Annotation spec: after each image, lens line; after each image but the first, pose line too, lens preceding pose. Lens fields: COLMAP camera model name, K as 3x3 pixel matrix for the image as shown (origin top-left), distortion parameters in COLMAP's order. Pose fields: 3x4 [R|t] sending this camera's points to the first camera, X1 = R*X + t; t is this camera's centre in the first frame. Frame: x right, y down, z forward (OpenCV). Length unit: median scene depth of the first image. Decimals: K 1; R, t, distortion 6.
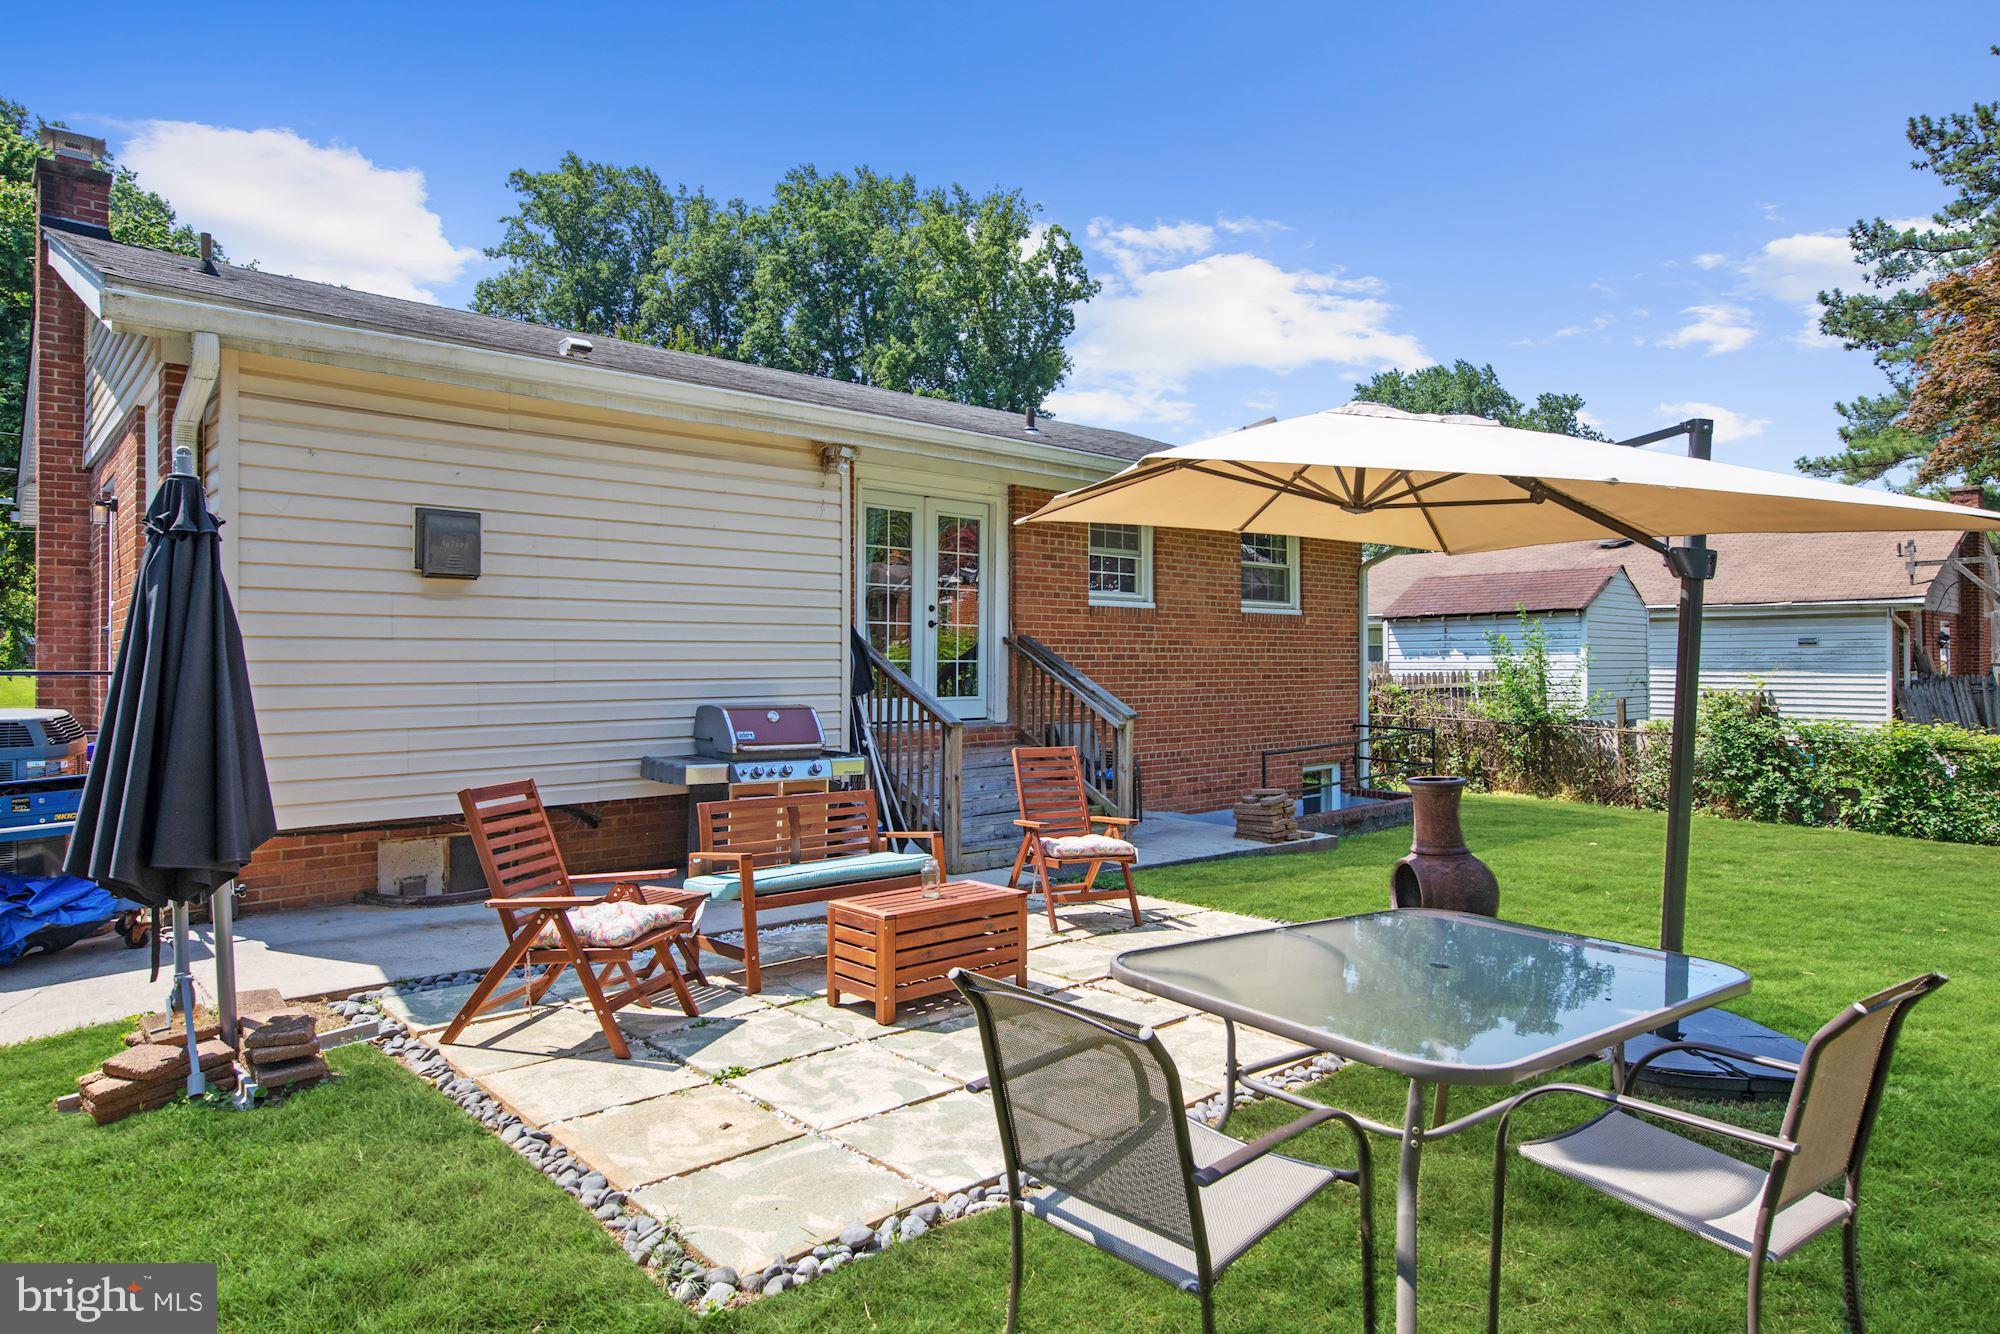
lens RADIAL K [[1136.1, 0, 1000.0], [0, 1136.1, 667.0], [0, 0, 1]] dist [0.013747, 0.000099]
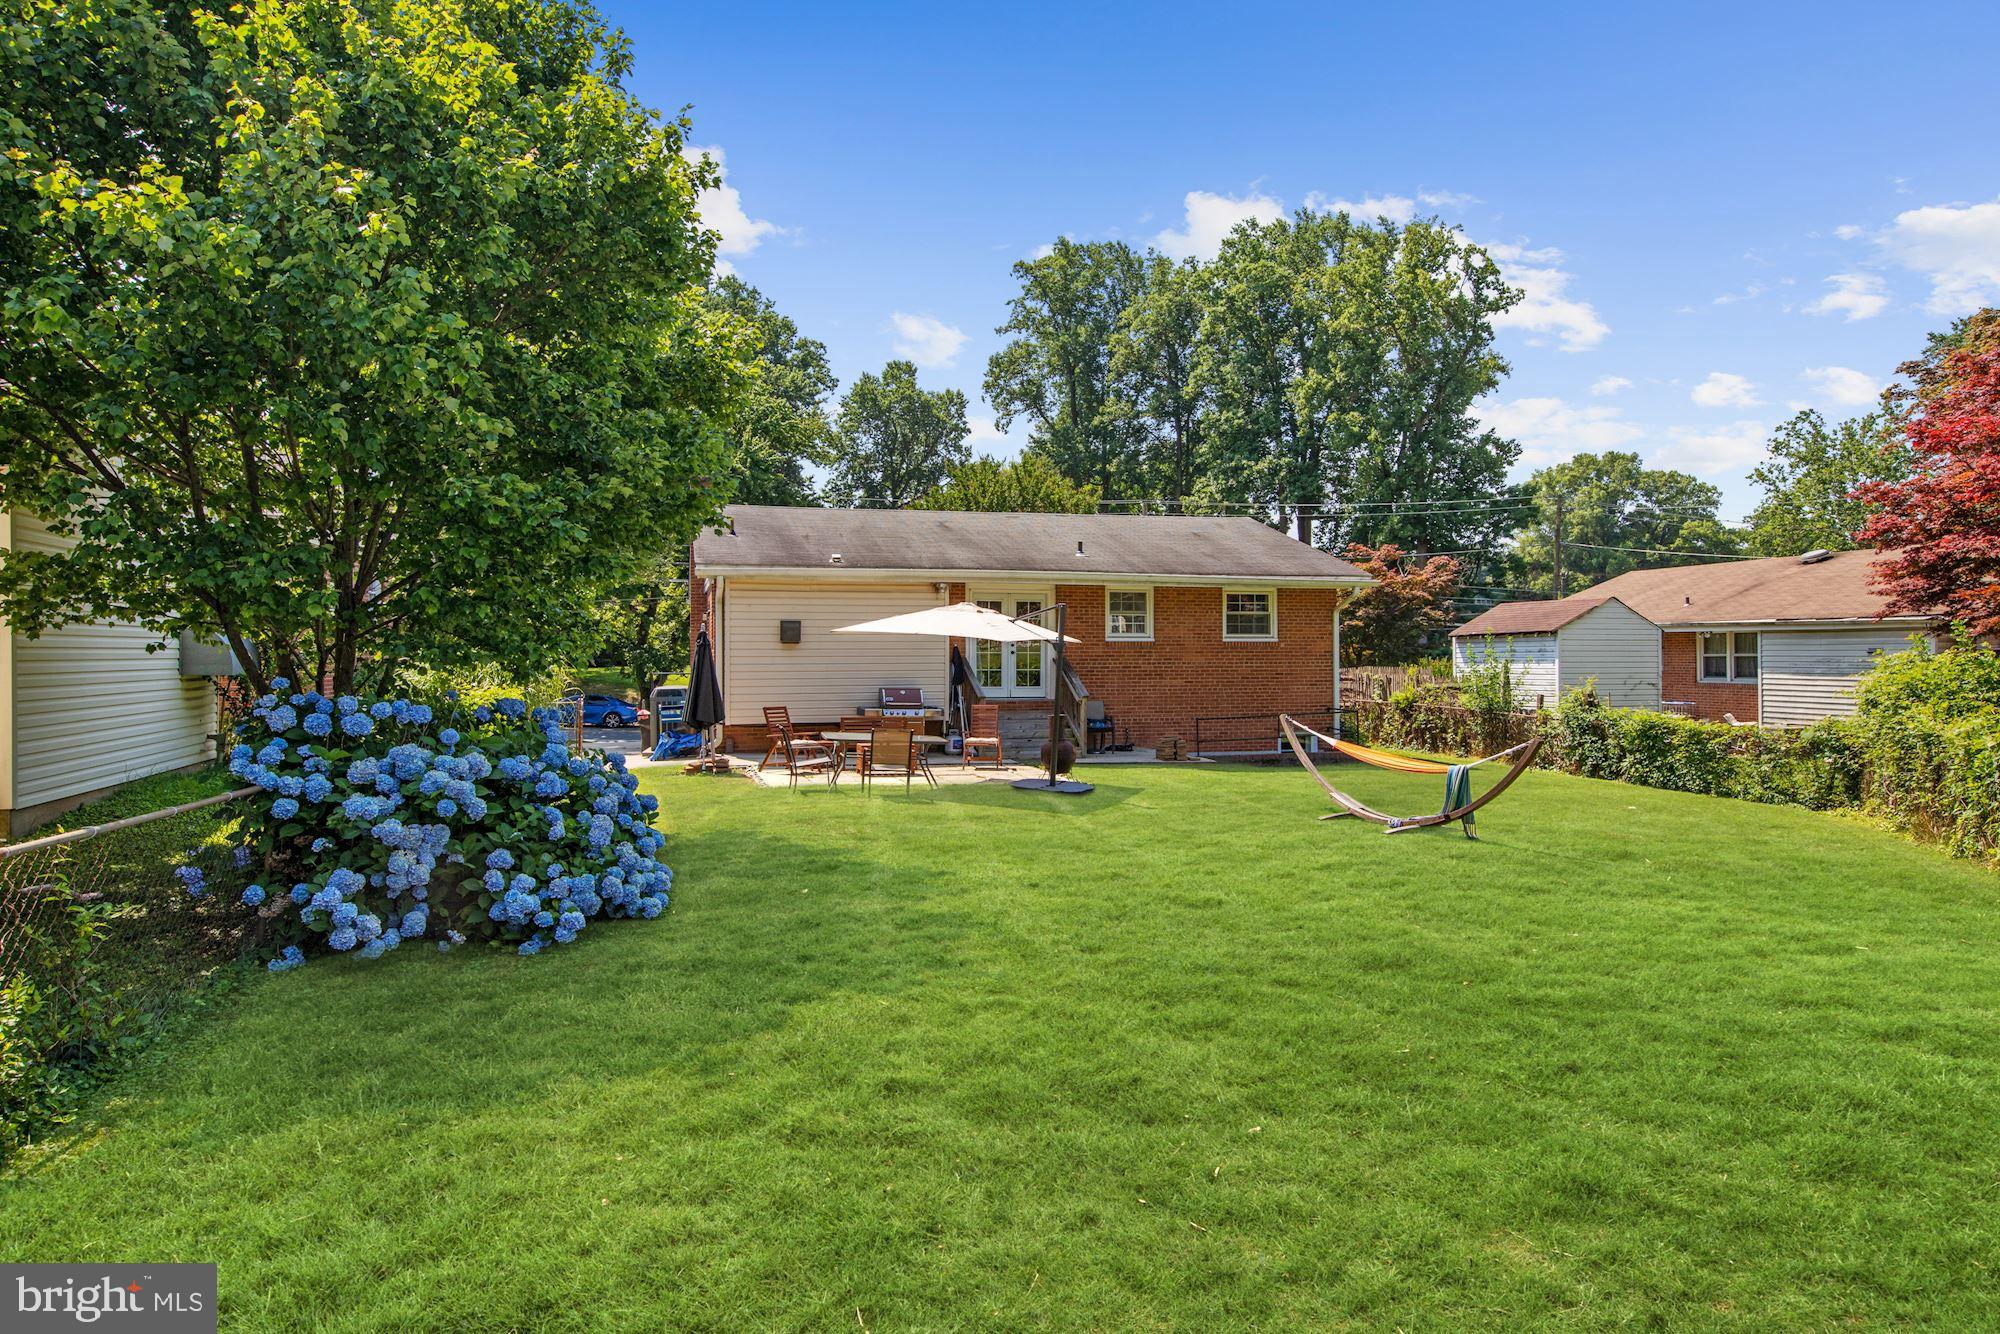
lens RADIAL K [[1136.1, 0, 1000.0], [0, 1136.1, 667.0], [0, 0, 1]] dist [0.013747, 0.000099]
pose [[0.896210, 0.004332, -0.443610, 0.127205], [-0.002235, 0.999984, 0.005249, -0.003113], [0.443625, -0.003713, 0.896205, -0.135938]]
